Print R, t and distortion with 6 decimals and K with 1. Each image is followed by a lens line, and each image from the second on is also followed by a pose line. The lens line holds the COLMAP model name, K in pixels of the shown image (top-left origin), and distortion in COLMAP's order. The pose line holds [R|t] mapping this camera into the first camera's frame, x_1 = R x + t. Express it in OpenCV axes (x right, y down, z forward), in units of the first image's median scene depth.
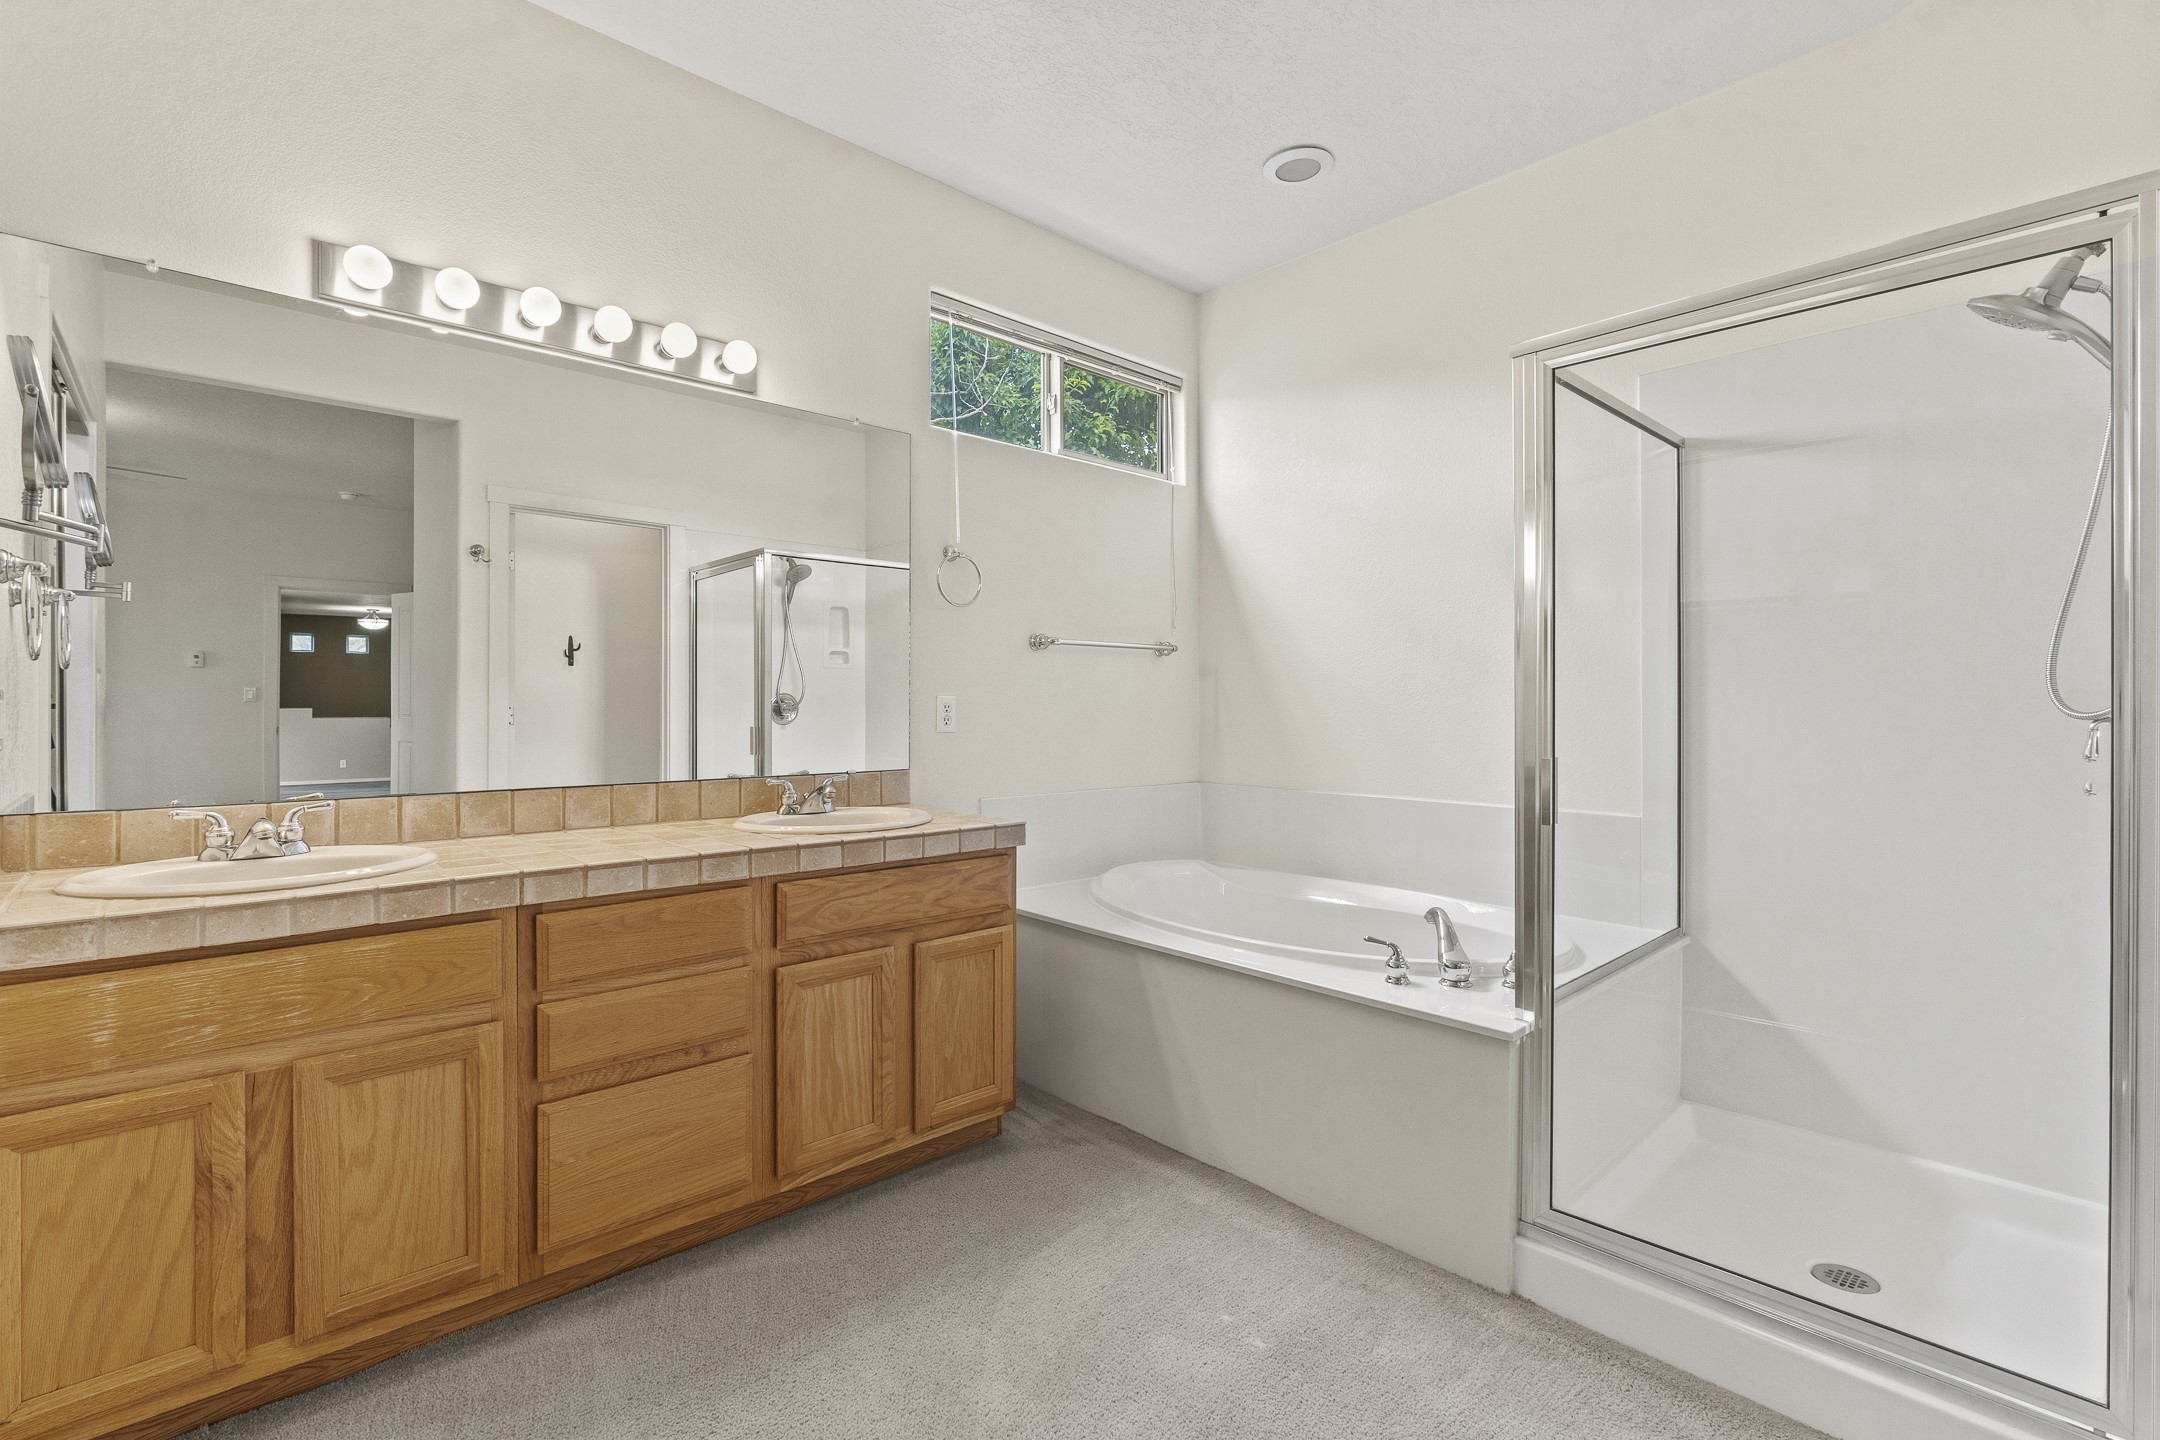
lens RADIAL K [[979.6, 0, 1080.1], [0, 979.6, 708.1], [0, 0, 1]] dist [-0.008745, 0.001900]
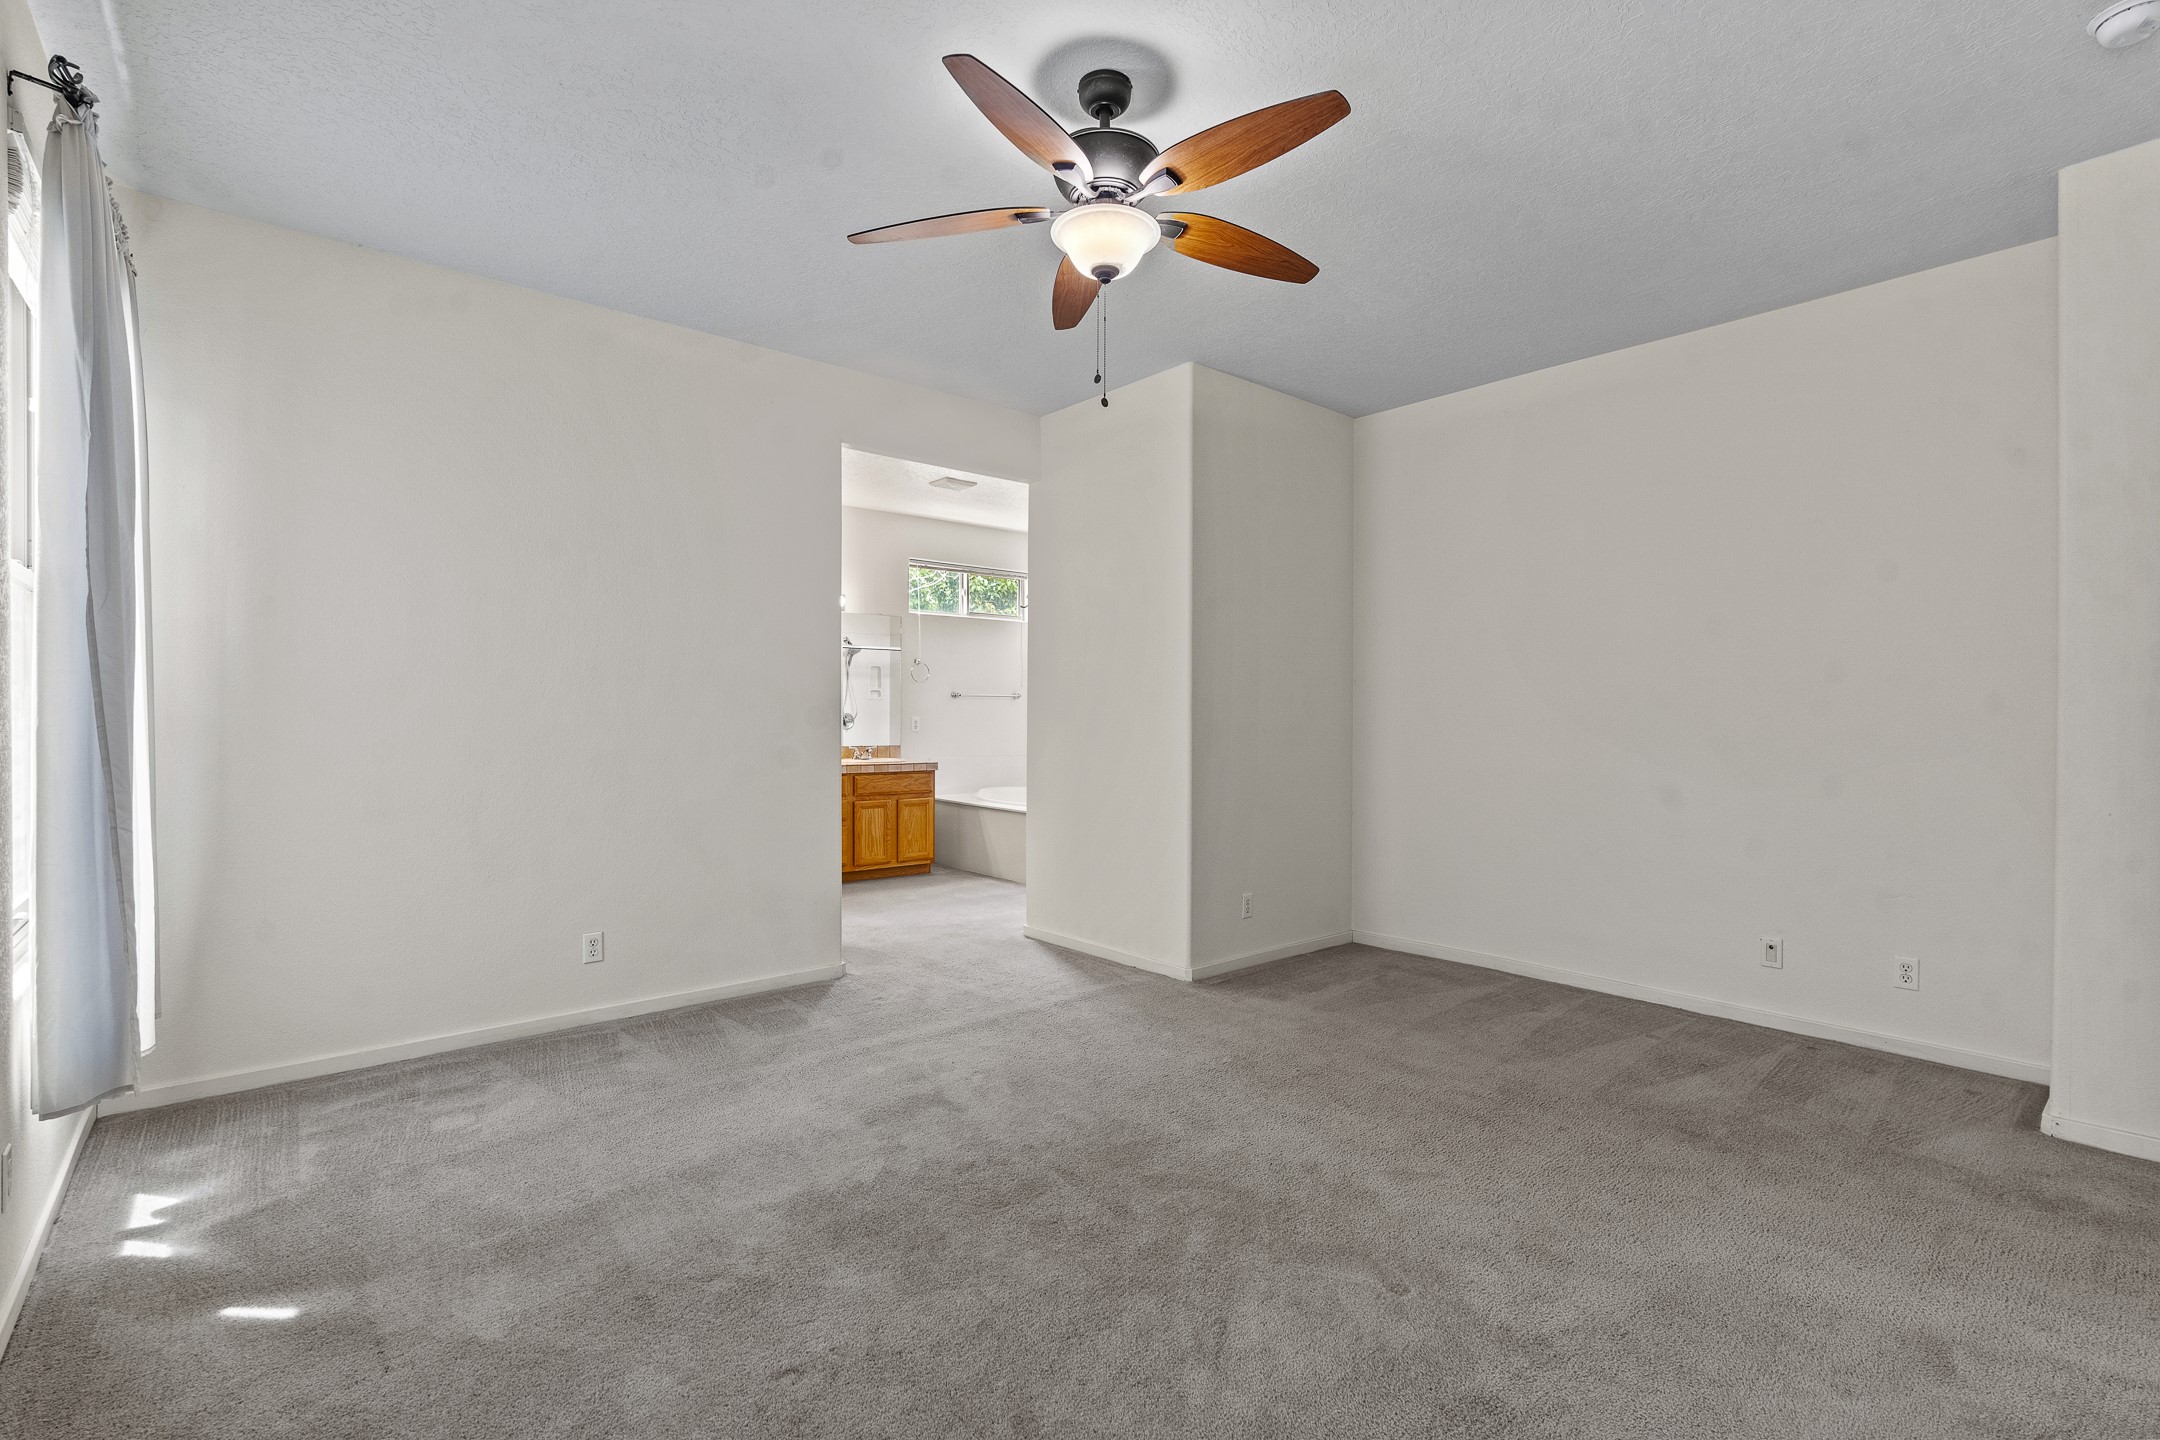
lens RADIAL K [[979.6, 0, 1081.0], [0, 979.6, 730.7], [0, 0, 1]] dist [-0.008745, 0.001900]
pose [[0.999215, 0.003087, -0.039485, 0.505763], [-0.002607, 0.999922, 0.012196, -0.012624], [0.039519, -0.012083, 0.999146, -1.968269]]
